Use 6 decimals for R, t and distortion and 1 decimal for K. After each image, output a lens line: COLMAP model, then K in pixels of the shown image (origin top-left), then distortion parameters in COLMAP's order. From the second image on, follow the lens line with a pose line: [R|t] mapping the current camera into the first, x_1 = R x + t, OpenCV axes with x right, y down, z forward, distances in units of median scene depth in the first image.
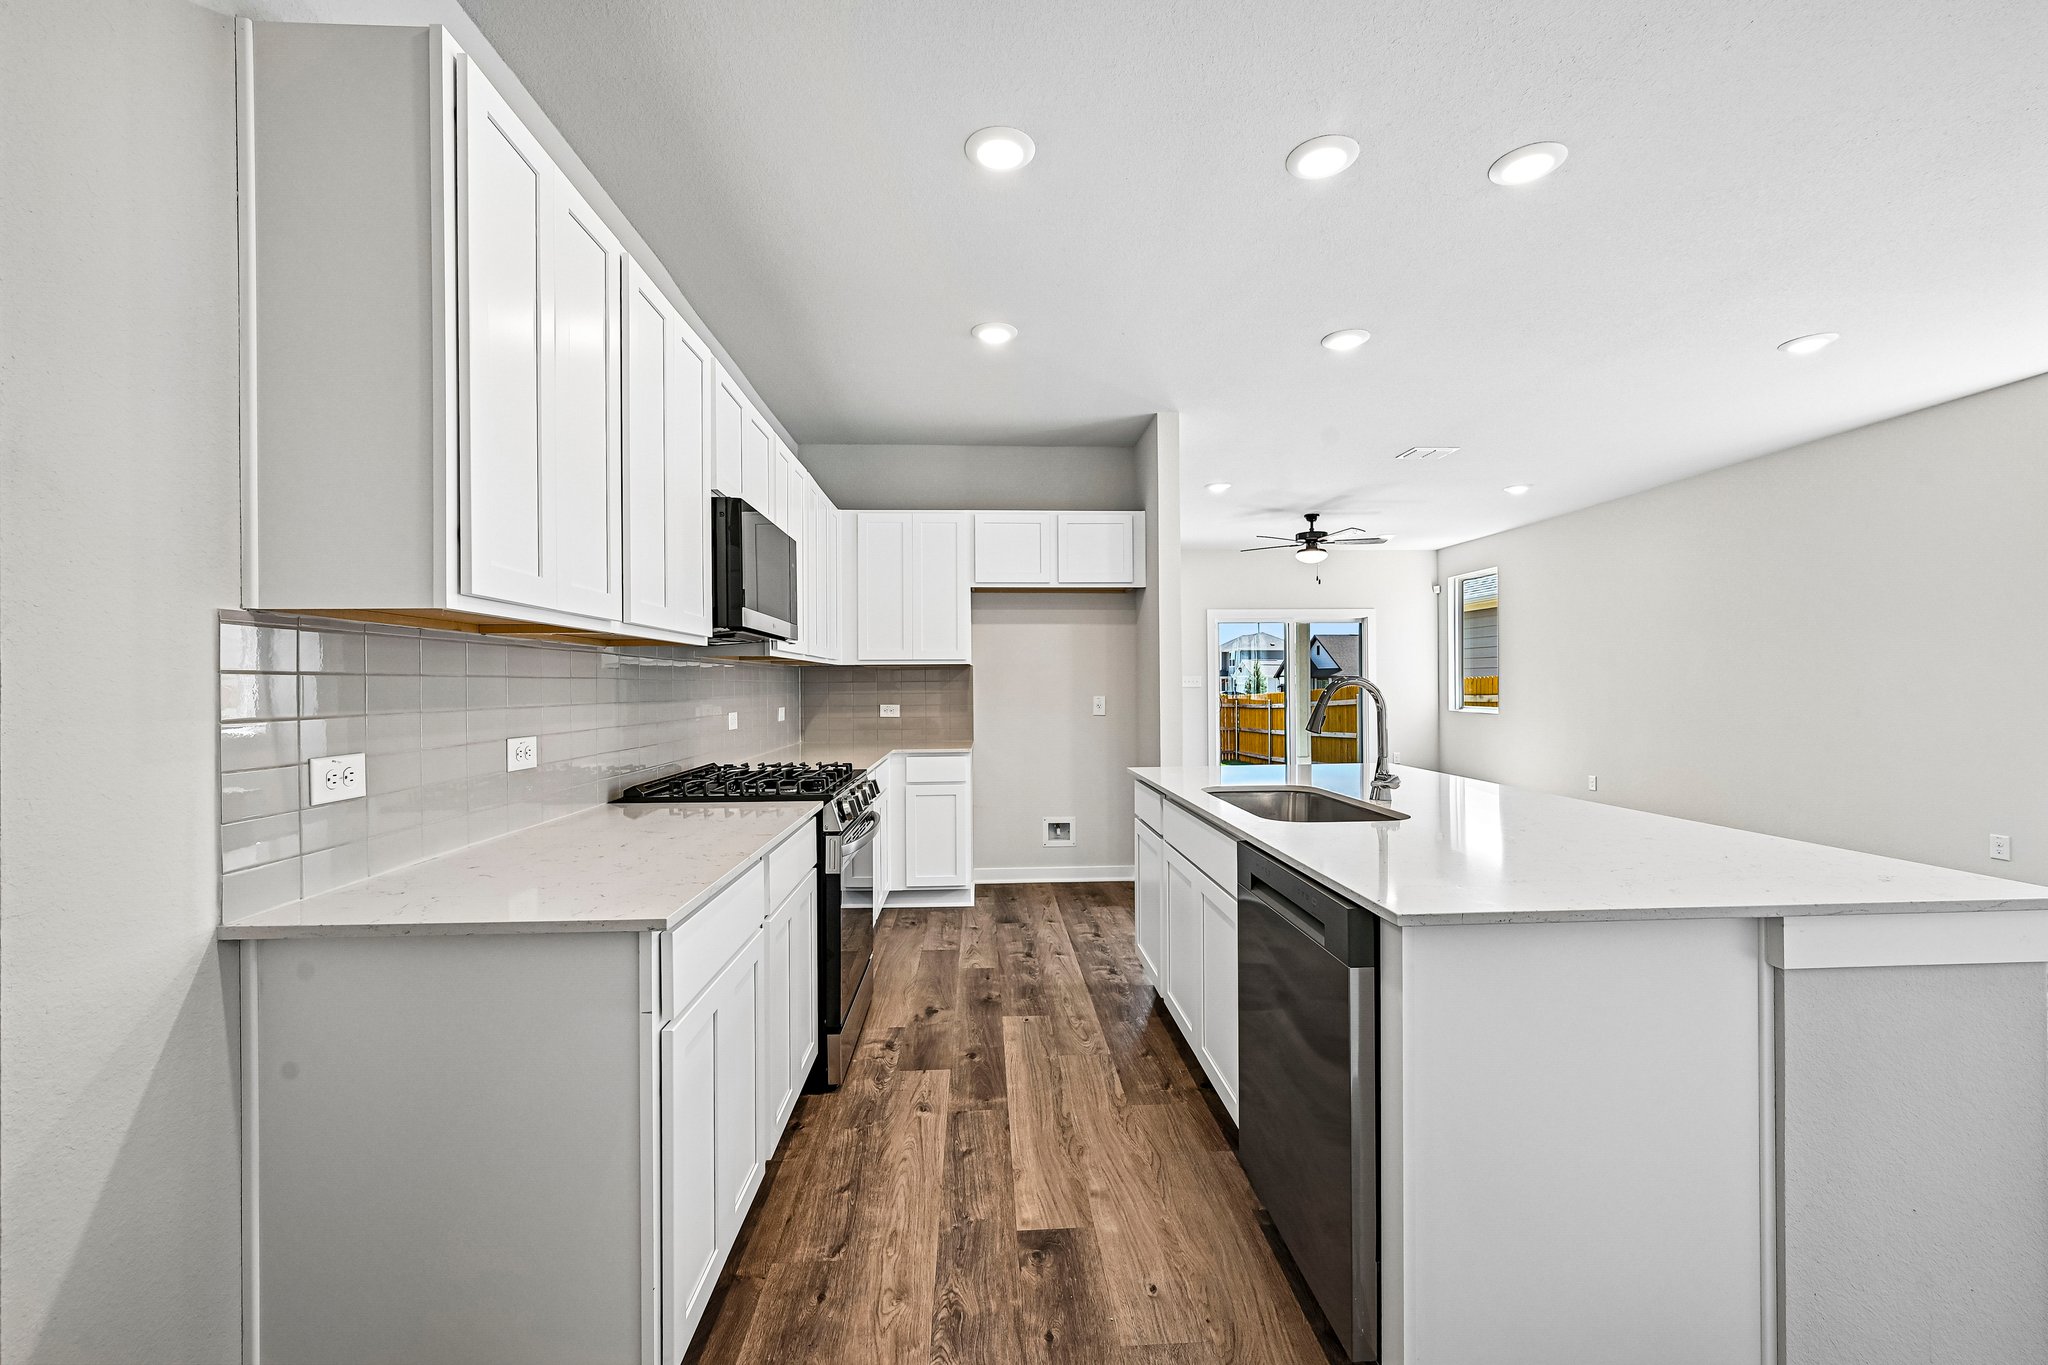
lens RADIAL K [[832.1, 0, 1024.2], [0, 832.1, 683.1], [0, 0, 1]] dist [-0.003847, -0.000513]
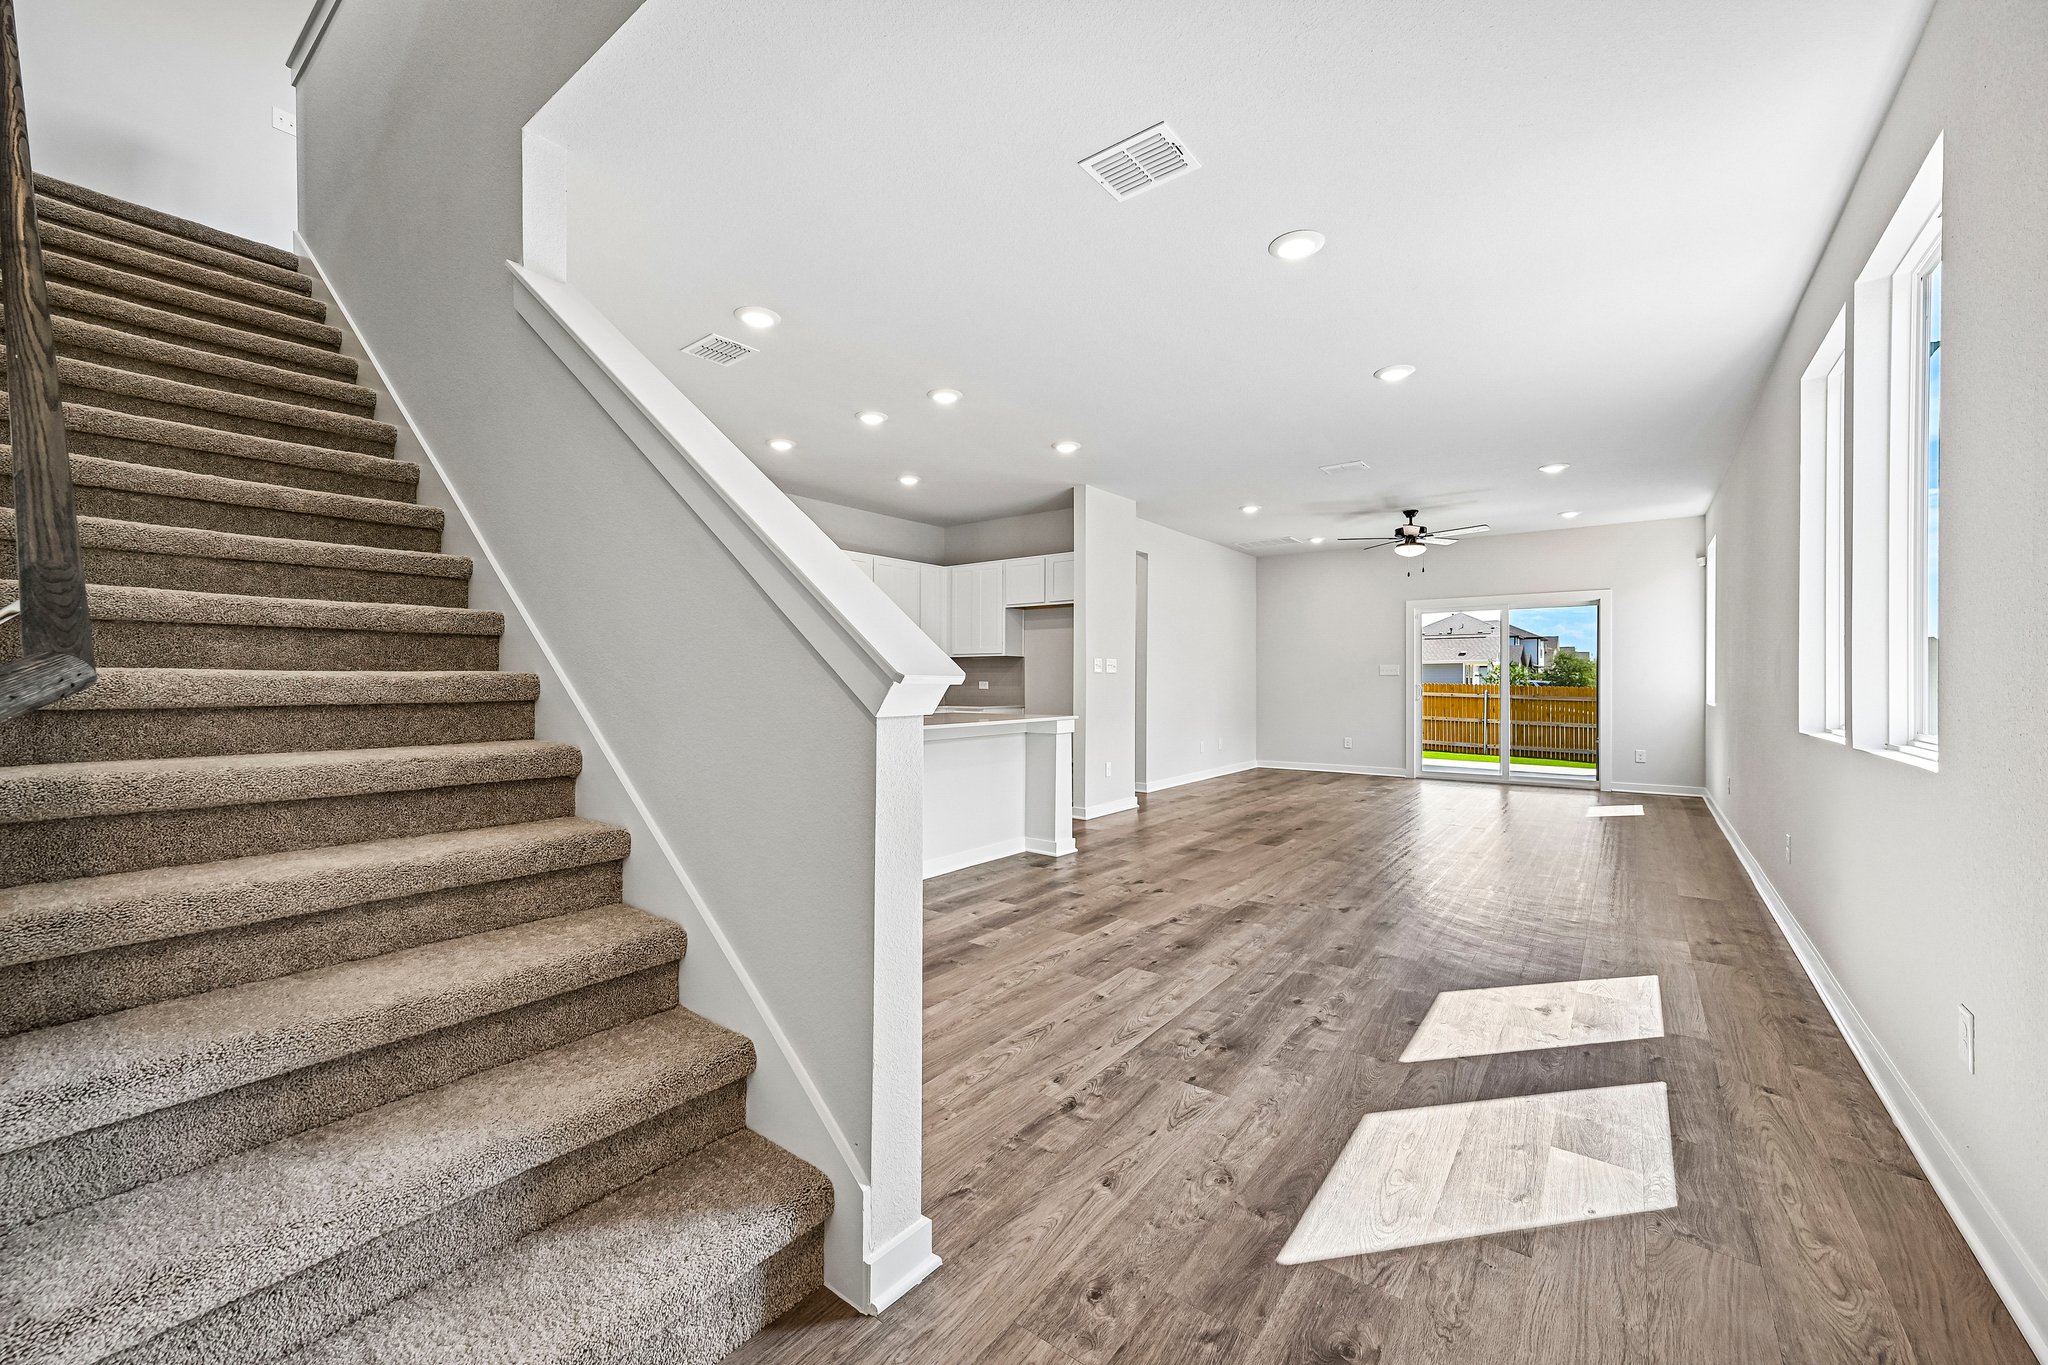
lens RADIAL K [[798.8, 0, 1020.5], [0, 798.8, 687.0], [0, 0, 1]] dist [-0.001552, 0.000561]
pose [[0.760234, 0.010694, -0.649561, 1.434167], [-0.003433, 0.999917, 0.012445, 0.026157], [0.649640, -0.007231, 0.760207, -0.227089]]
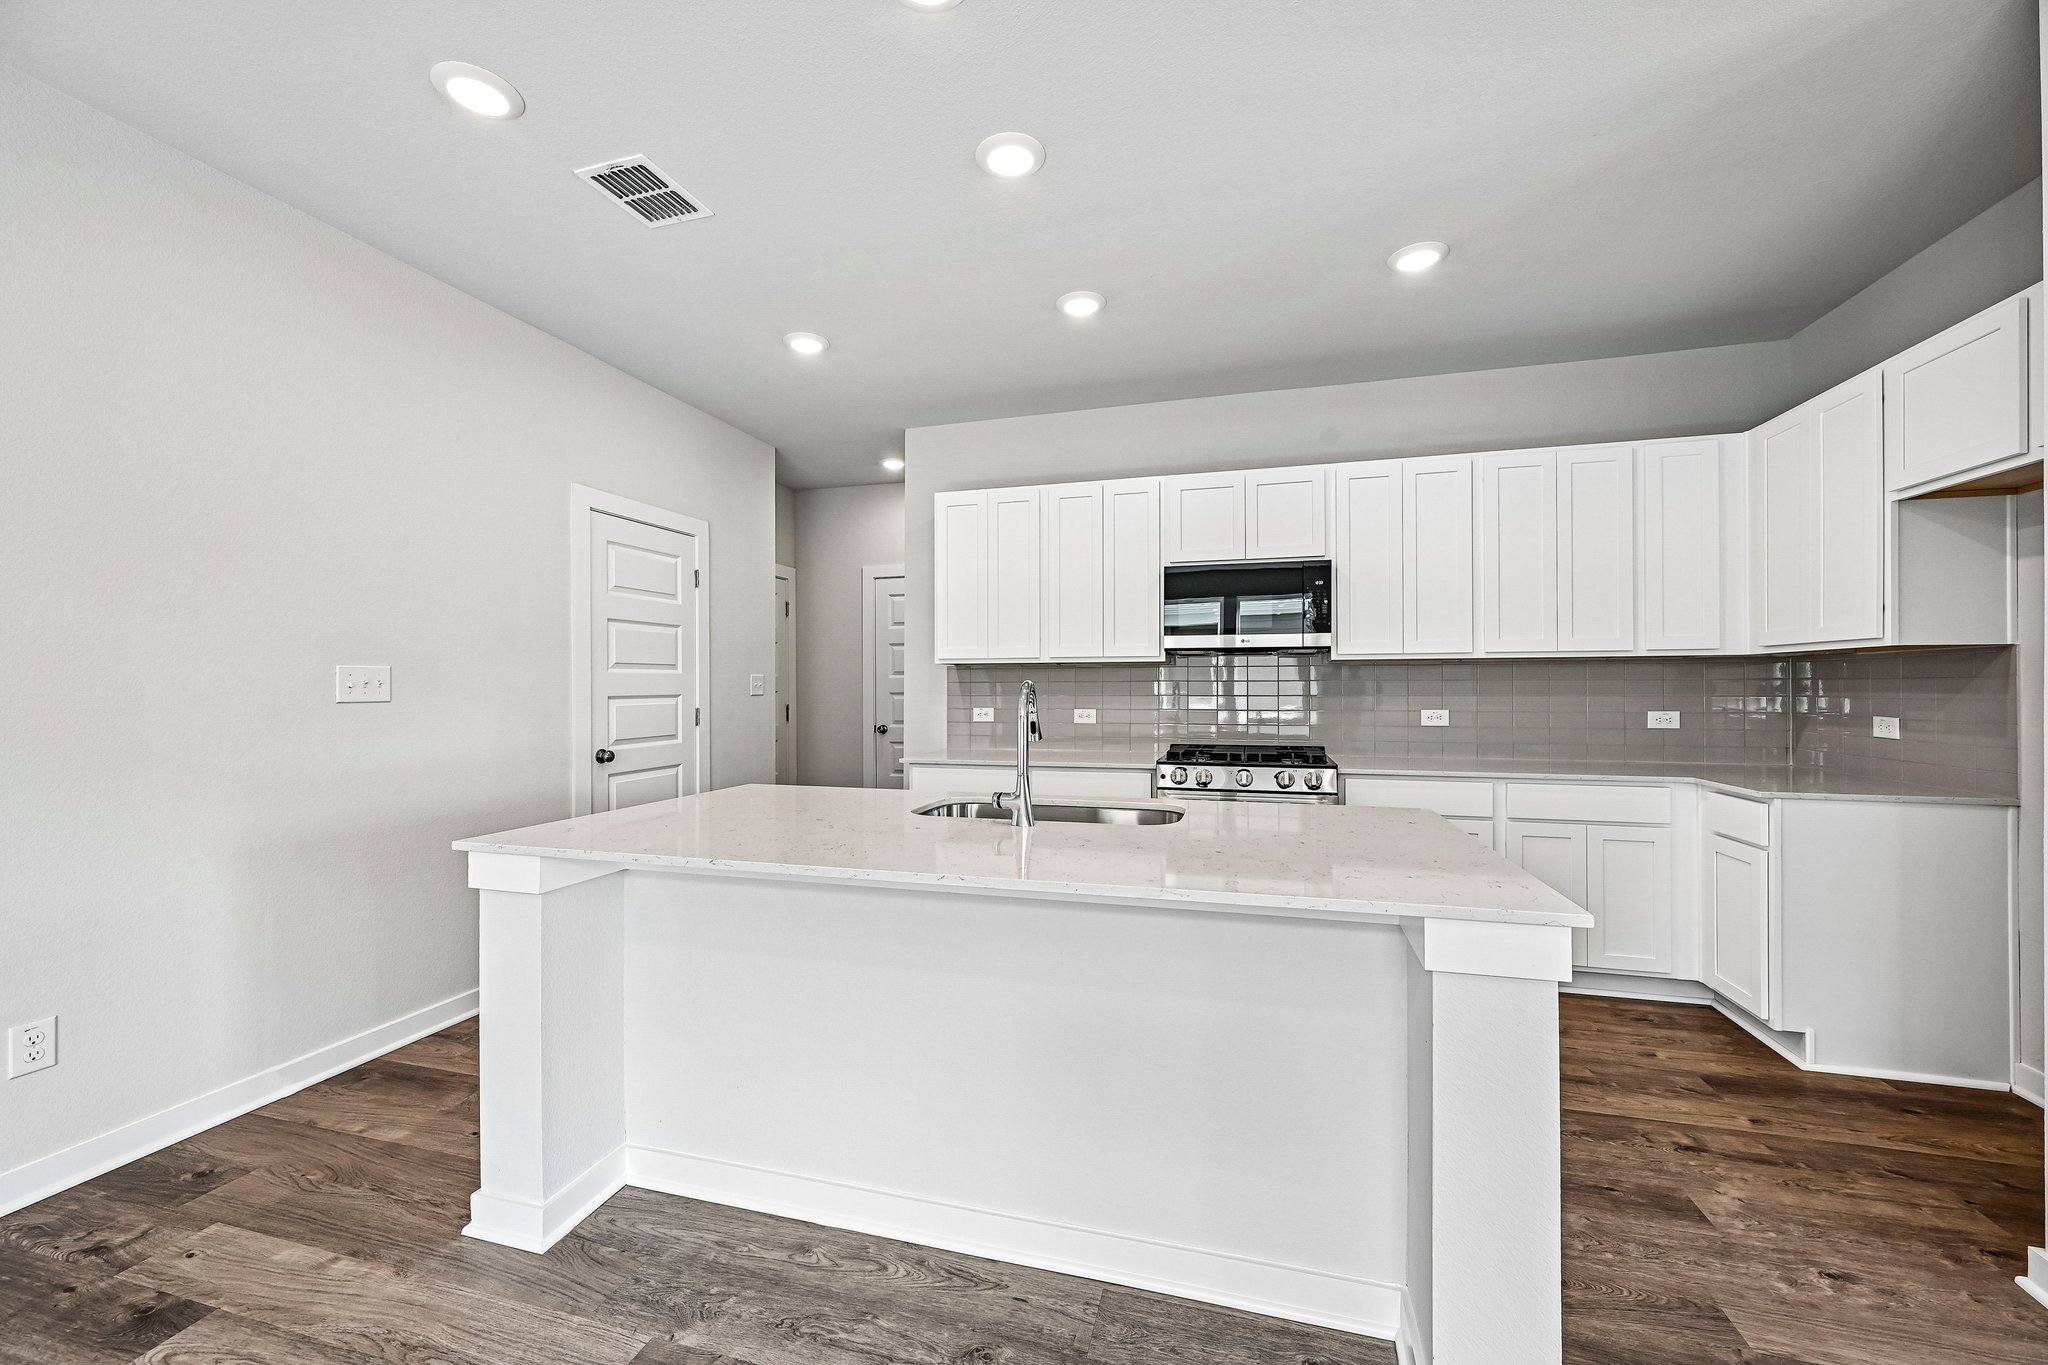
lens RADIAL K [[798.8, 0, 1025.5], [0, 798.8, 683.9], [0, 0, 1]] dist [-0.001552, 0.000561]
pose [[-0.324933, 0.004157, -0.945728, 0.901544], [0.006151, 0.999978, 0.002282, -0.004717], [0.945717, -0.005076, -0.324952, 0.953686]]
